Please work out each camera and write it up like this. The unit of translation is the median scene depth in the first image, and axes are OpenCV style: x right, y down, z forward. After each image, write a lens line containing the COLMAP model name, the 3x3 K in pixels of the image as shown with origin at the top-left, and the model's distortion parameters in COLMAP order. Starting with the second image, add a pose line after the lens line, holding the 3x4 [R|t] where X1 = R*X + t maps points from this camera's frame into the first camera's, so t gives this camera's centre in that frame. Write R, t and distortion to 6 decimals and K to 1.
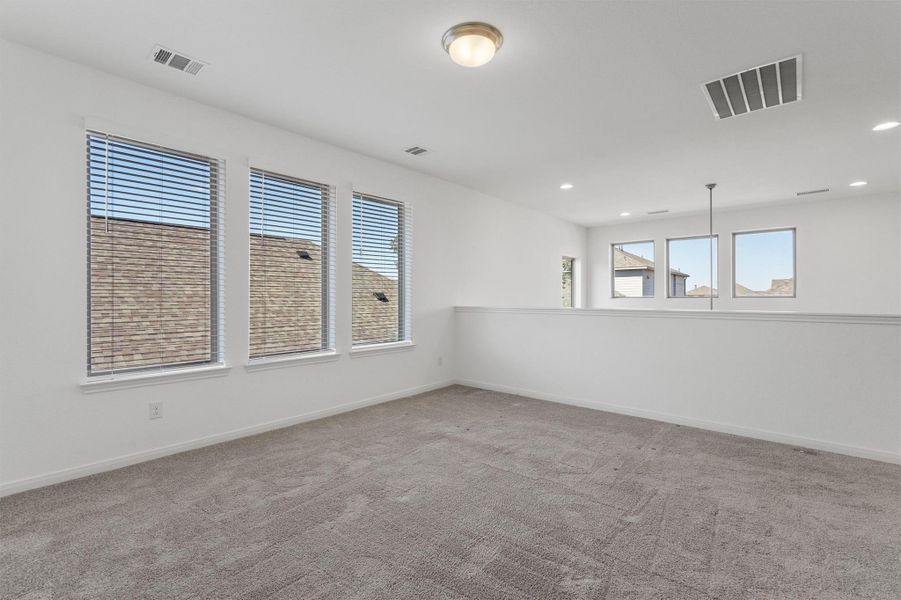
lens RADIAL K [[430.6, 0, 448.6], [0, 430.6, 297.6], [0, 0, 1]] dist [0.000015, 0.000444]
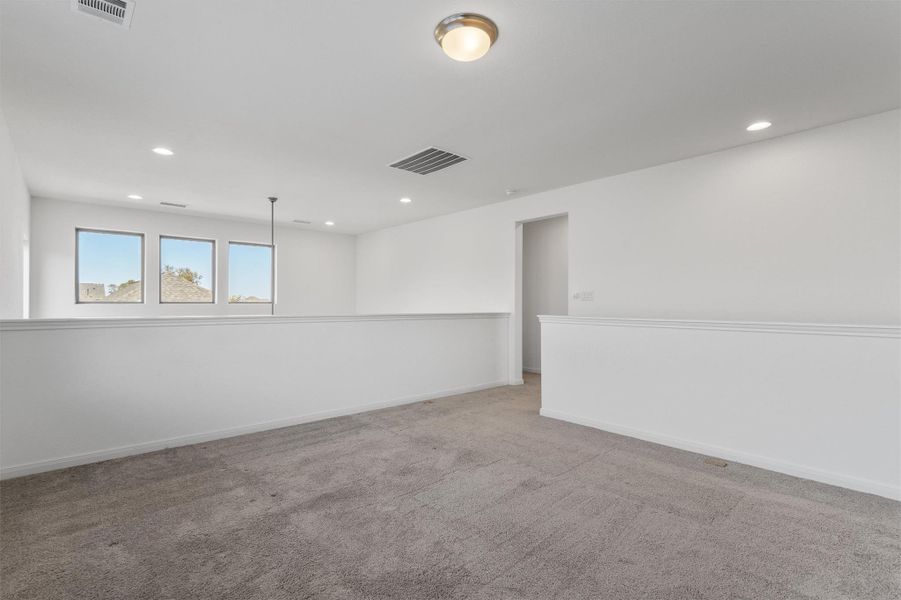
lens RADIAL K [[440.0, 0, 450.5], [0, 440.0, 300.0], [0, 0, 1]] dist [0.043698, 0.000186]
pose [[0.106910, 0.009364, 0.994225, -0.440477], [-0.001555, 0.999956, -0.009251, 0.000853], [-0.994268, -0.000557, 0.106919, 0.441551]]
